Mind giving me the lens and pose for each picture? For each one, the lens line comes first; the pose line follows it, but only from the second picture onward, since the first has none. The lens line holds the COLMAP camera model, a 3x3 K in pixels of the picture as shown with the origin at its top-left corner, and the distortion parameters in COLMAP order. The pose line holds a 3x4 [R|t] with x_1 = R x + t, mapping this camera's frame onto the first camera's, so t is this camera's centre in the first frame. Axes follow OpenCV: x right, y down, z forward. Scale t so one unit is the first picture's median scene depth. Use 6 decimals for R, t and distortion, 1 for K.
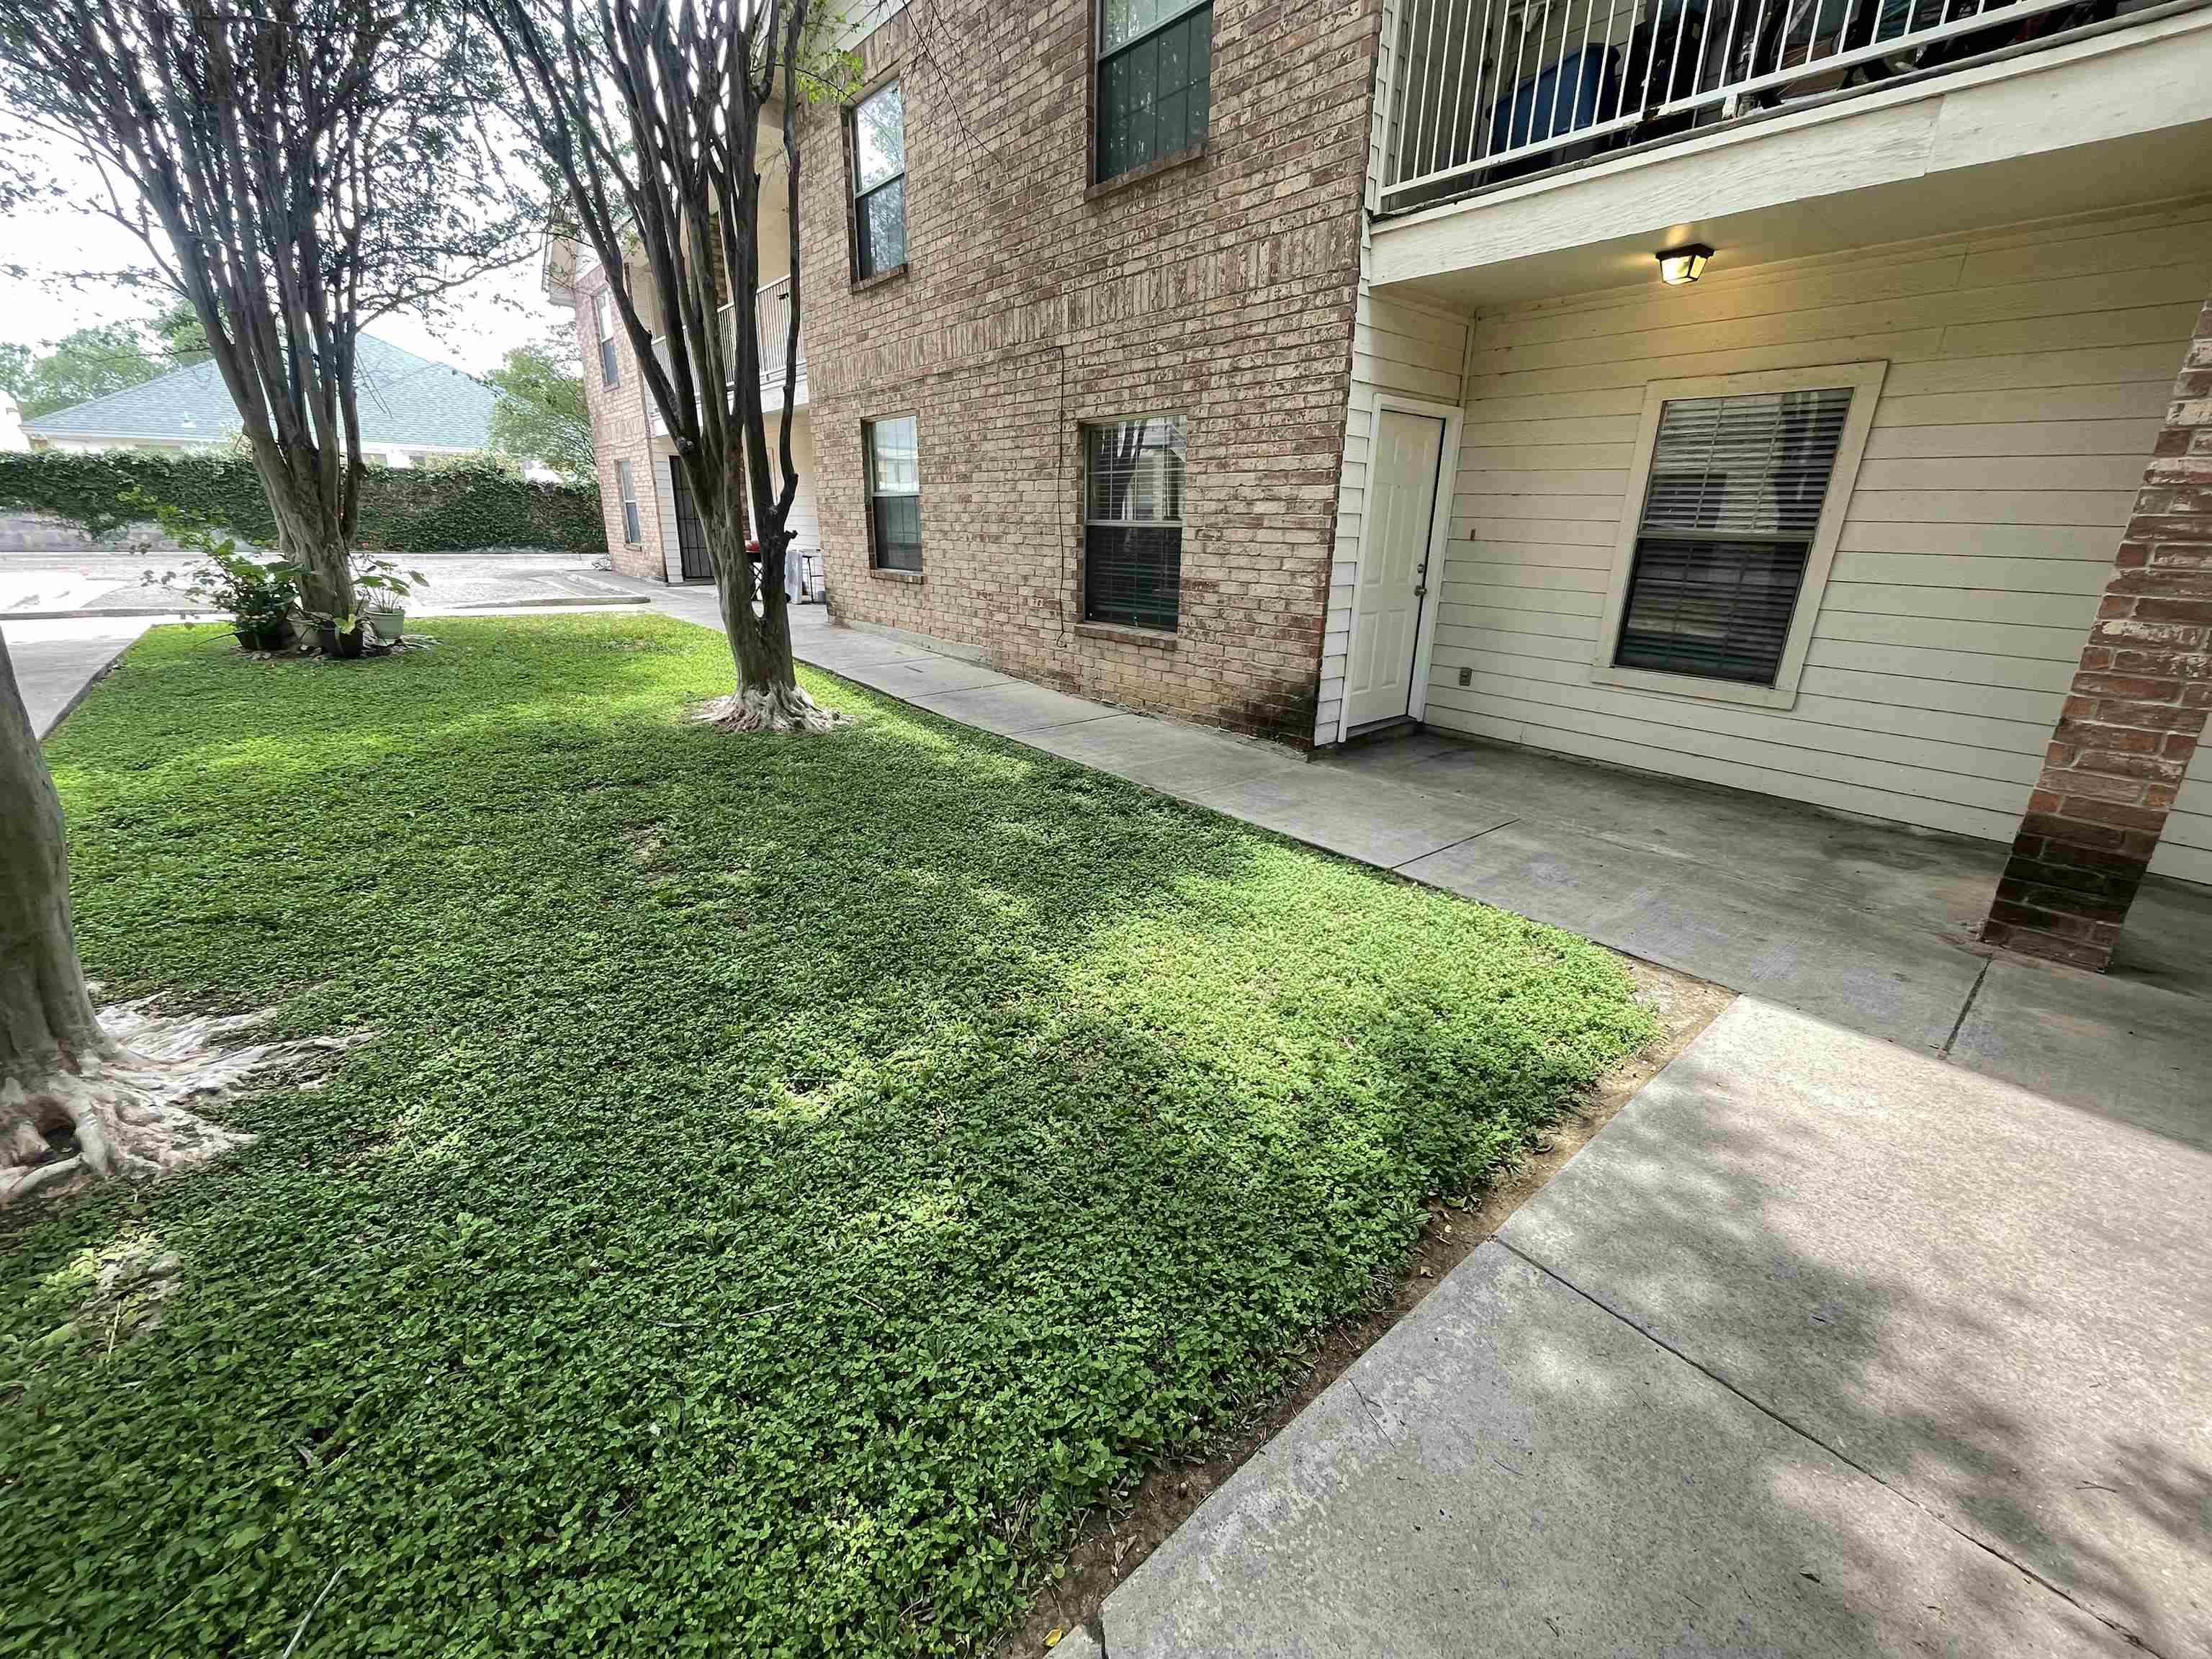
lens RADIAL K [[902.7, 0, 1115.7], [0, 902.7, 821.4], [0, 0, 1]] dist [0.004623, 0.000126]
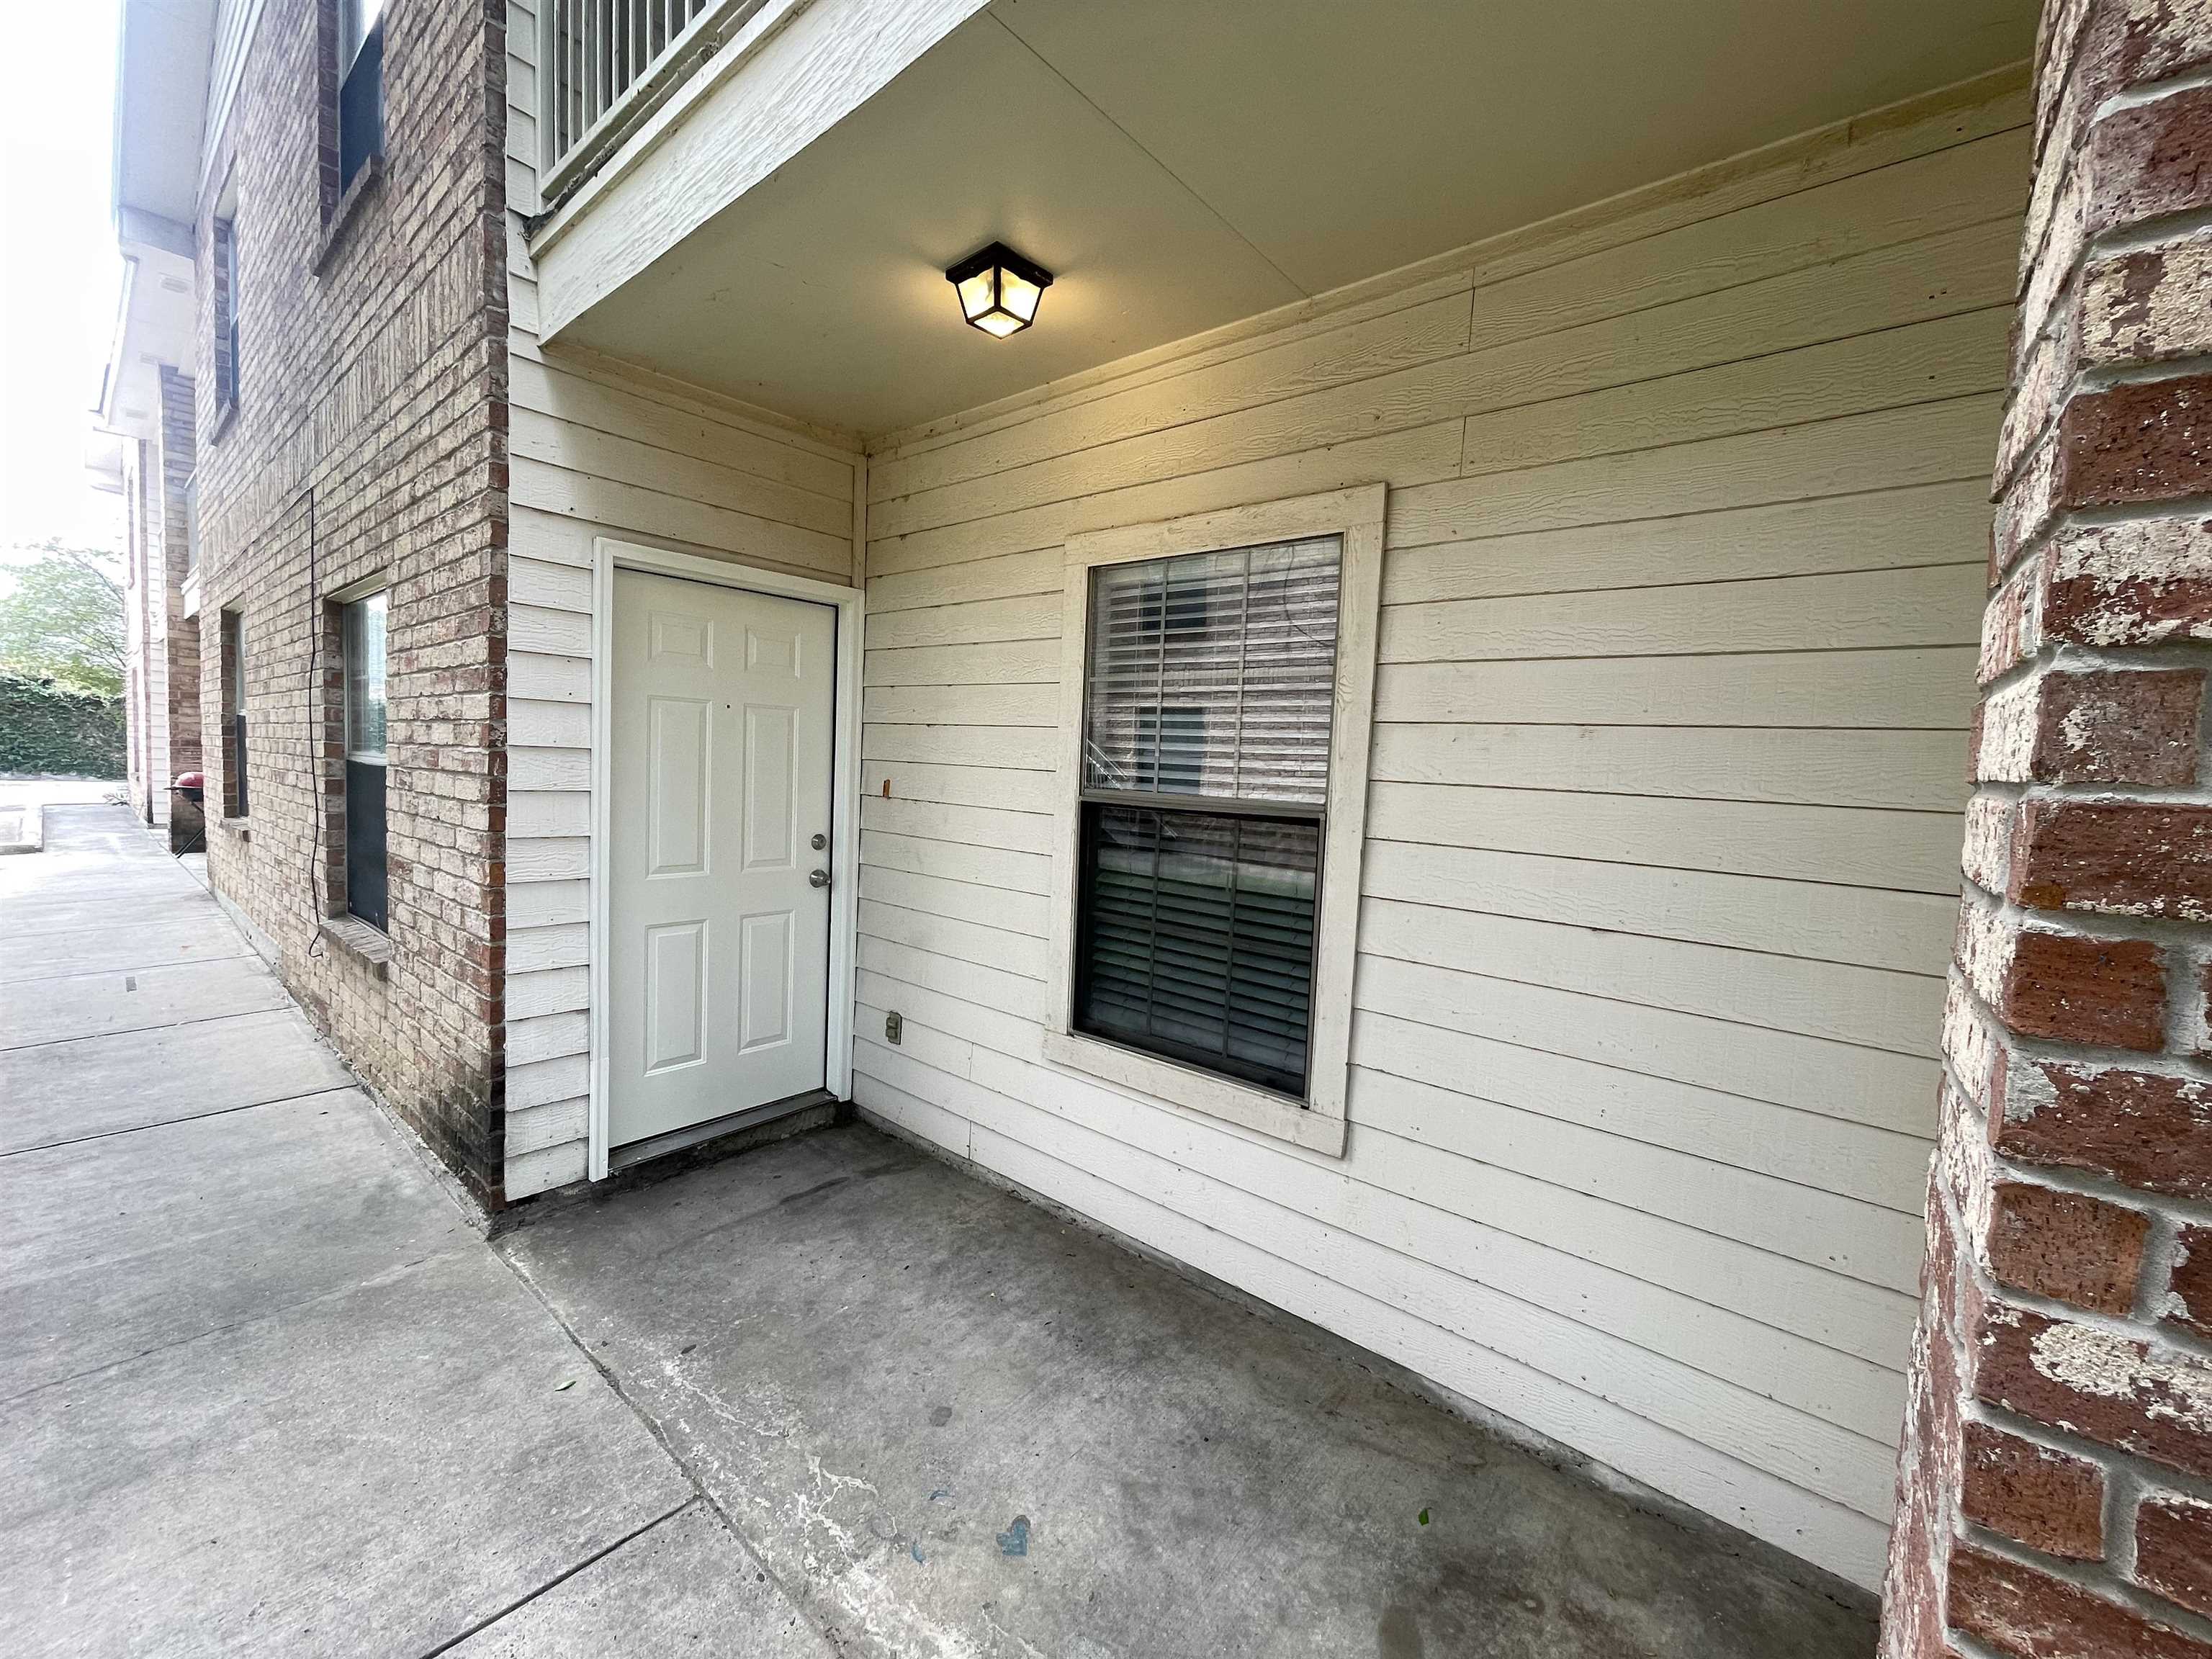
lens RADIAL K [[902.7, 0, 1107.0], [0, 902.7, 825.6], [0, 0, 1]] dist [0.004623, 0.000126]
pose [[0.987472, 0.010234, 0.157461, 0.528593], [0.029532, 0.968275, -0.248137, -0.171376], [-0.155005, 0.249679, 0.955842, 0.502478]]
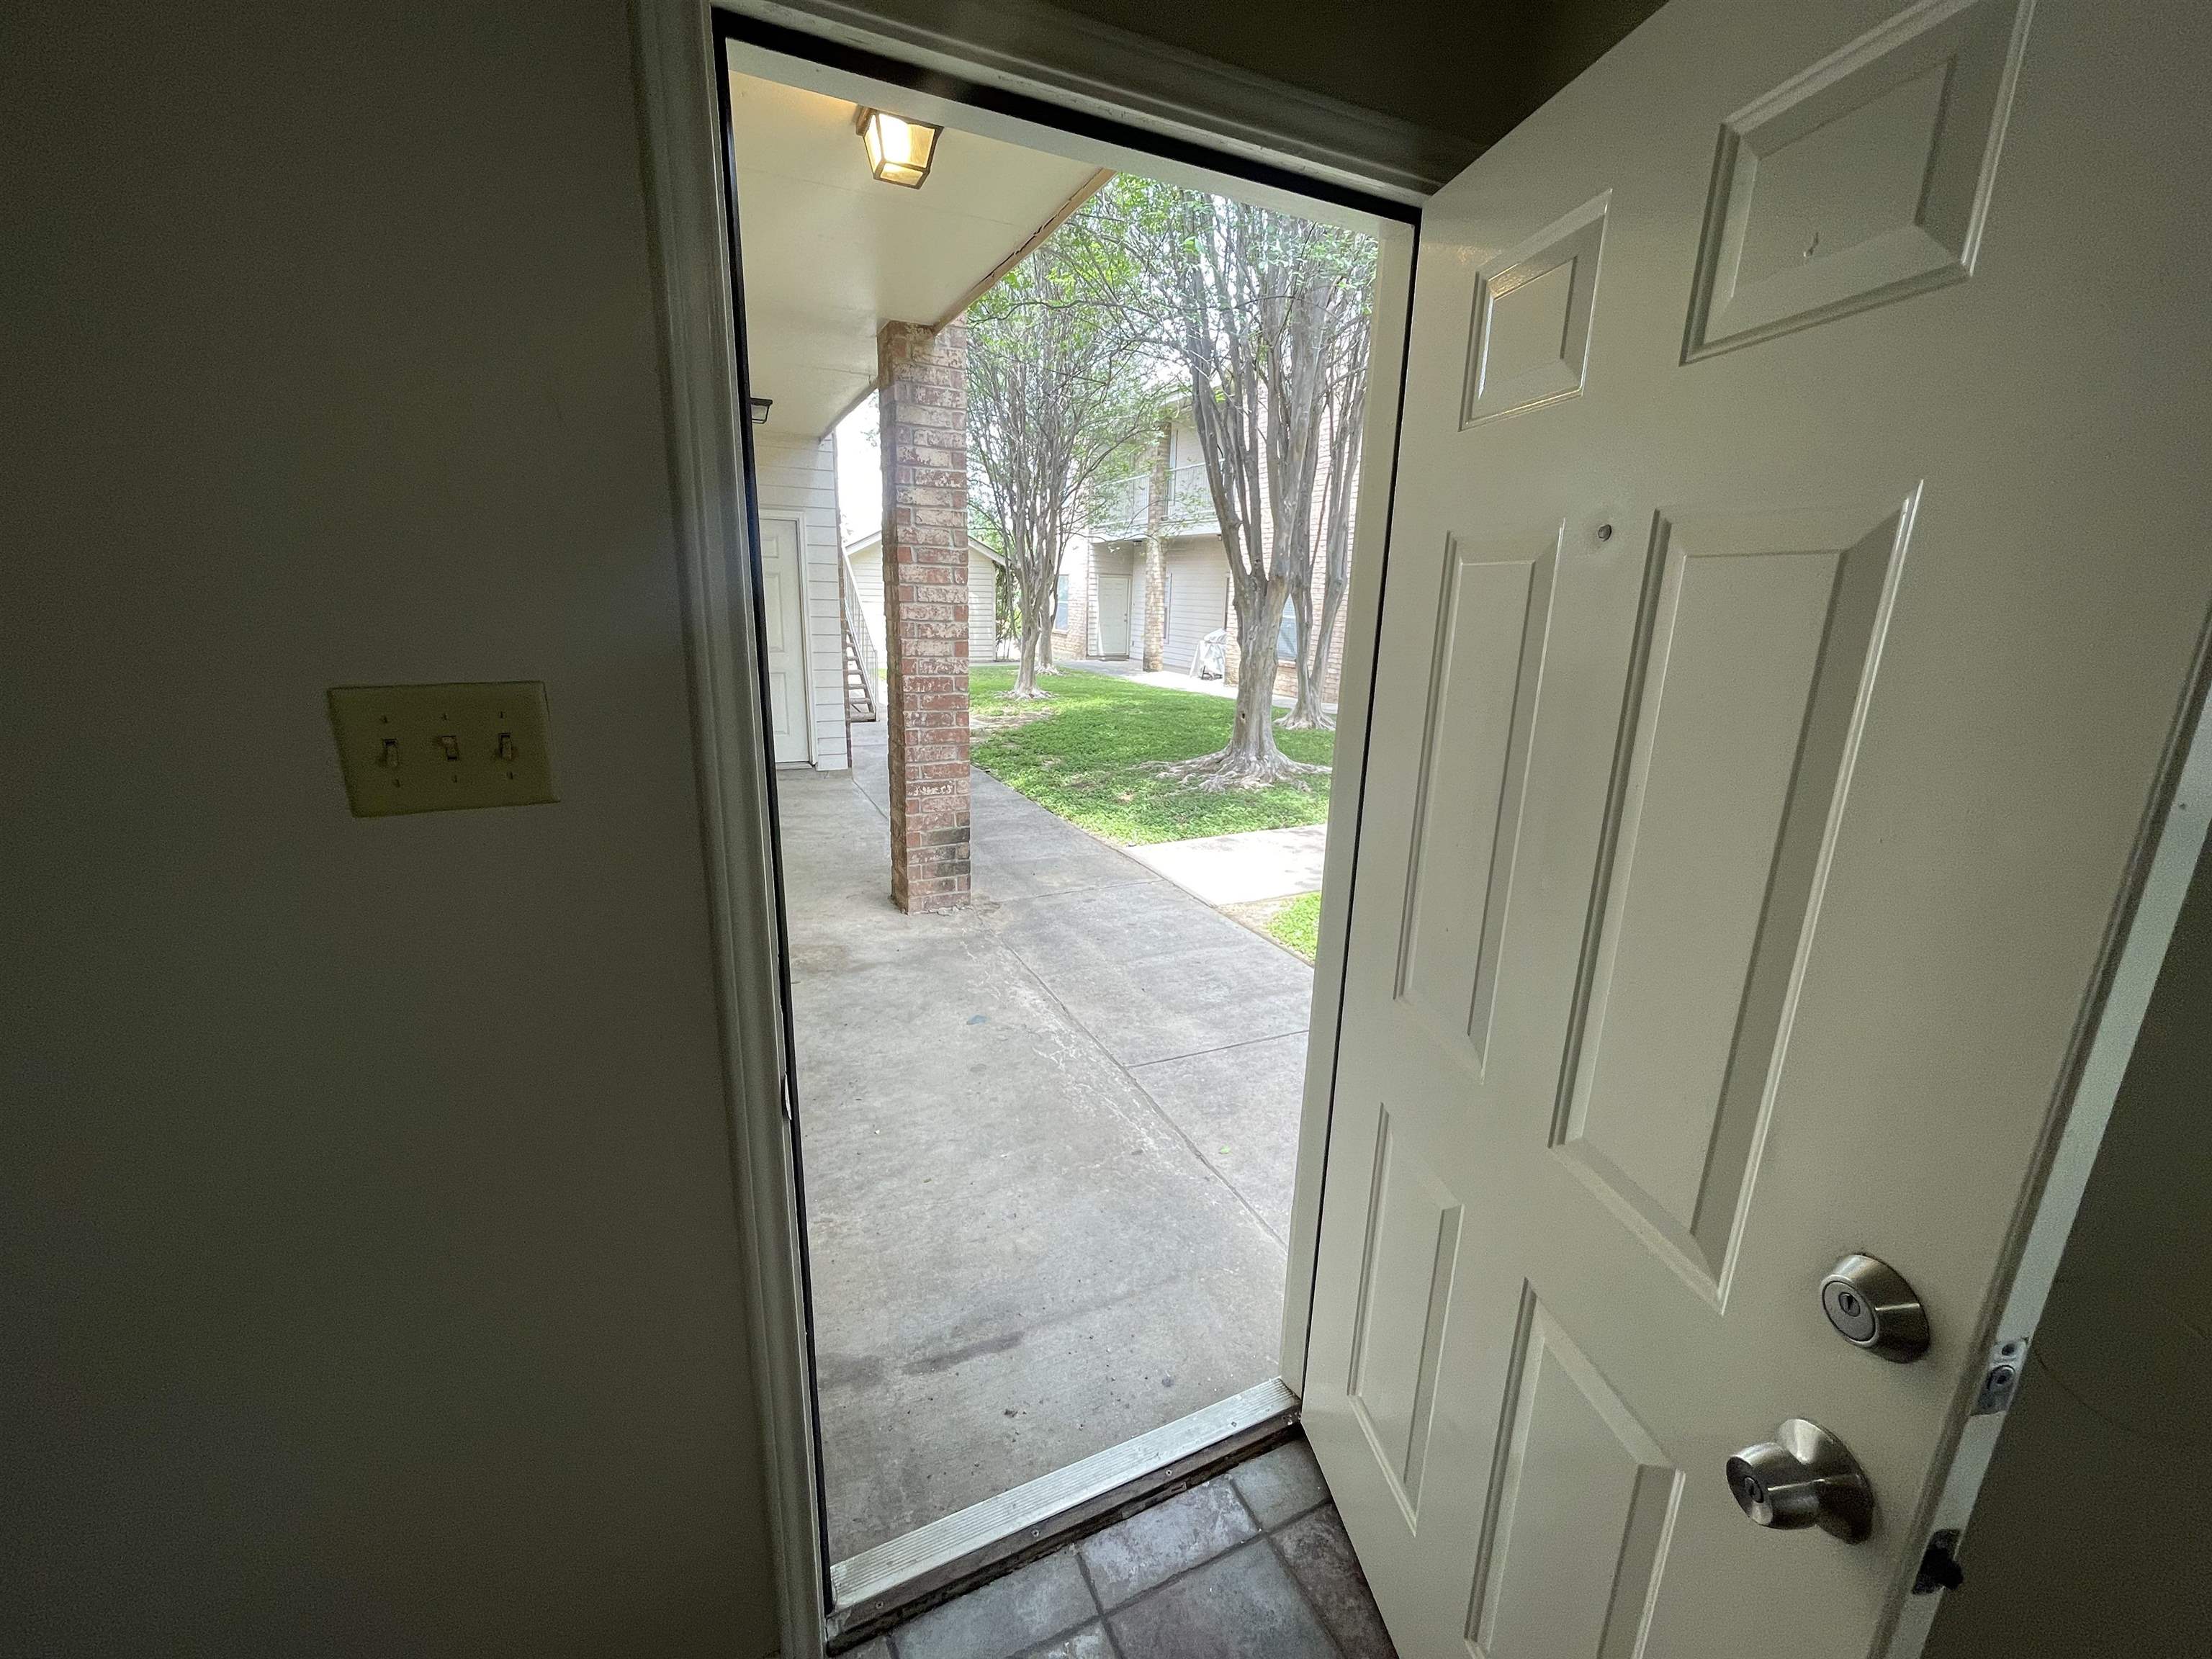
lens RADIAL K [[902.7, 0, 1107.8], [0, 902.7, 827.2], [0, 0, 1]] dist [0.004623, 0.000126]
pose [[-0.962421, -0.109746, 0.248397, 0.300059], [0.044820, 0.837964, 0.543882, -0.484571], [-0.267836, 0.534576, -0.801556, 1.367481]]
